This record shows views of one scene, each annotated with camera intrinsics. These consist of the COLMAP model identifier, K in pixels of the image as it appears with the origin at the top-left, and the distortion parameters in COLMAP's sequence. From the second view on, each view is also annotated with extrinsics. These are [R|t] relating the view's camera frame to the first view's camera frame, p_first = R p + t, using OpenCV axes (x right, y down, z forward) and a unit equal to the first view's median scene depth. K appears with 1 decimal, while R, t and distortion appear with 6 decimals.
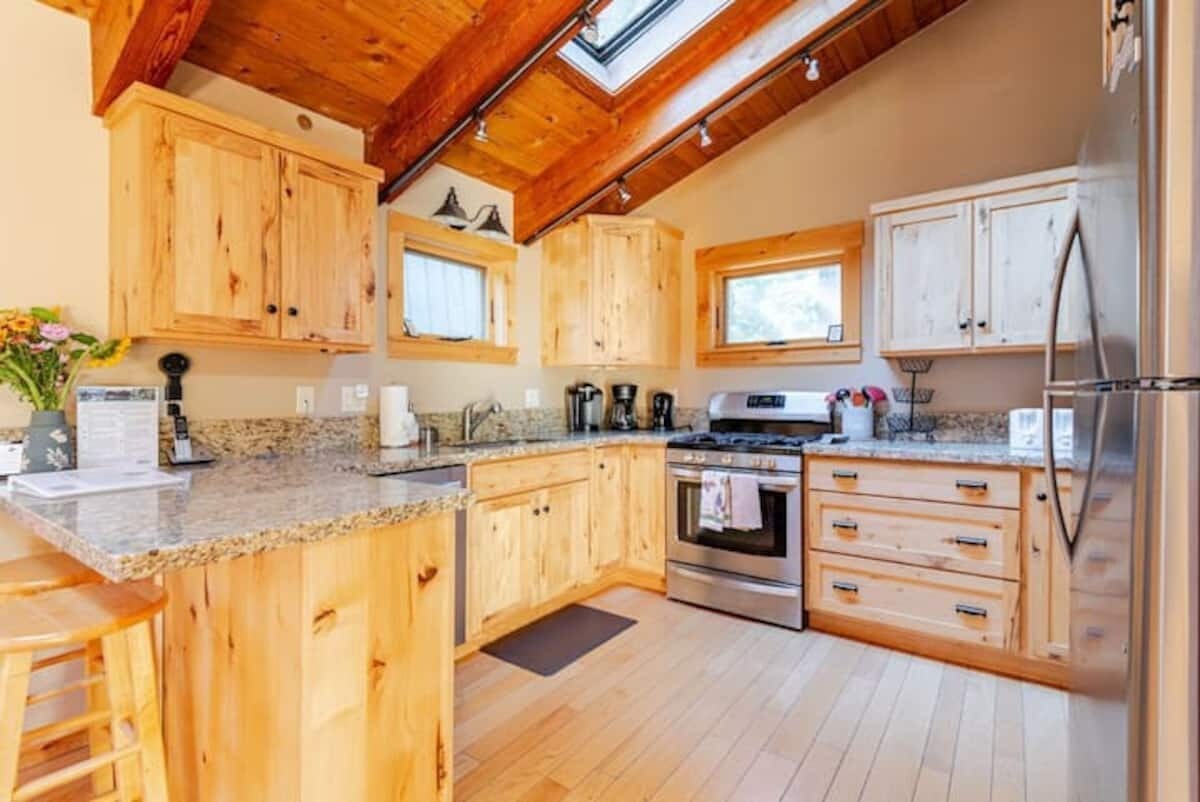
lens RADIAL K [[568.4, 0, 595.2], [0, 568.4, 397.4], [0, 0, 1]] dist [0.044842, -0.022030]
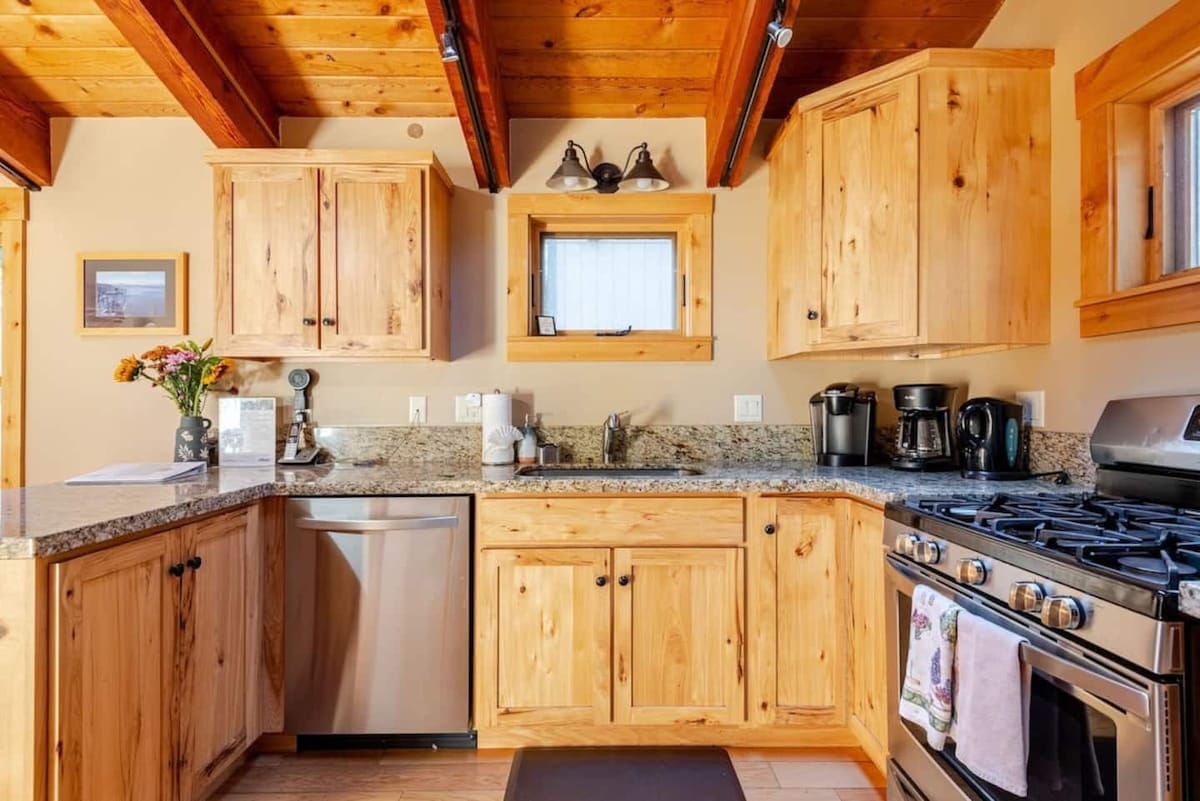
lens RADIAL K [[568.4, 0, 595.2], [0, 568.4, 396.9], [0, 0, 1]] dist [0.044842, -0.022030]
pose [[0.592387, -0.010206, -0.805589, 0.382876], [-0.001224, 0.999907, -0.013568, -0.003282], [0.805653, 0.009023, 0.592319, 0.534984]]
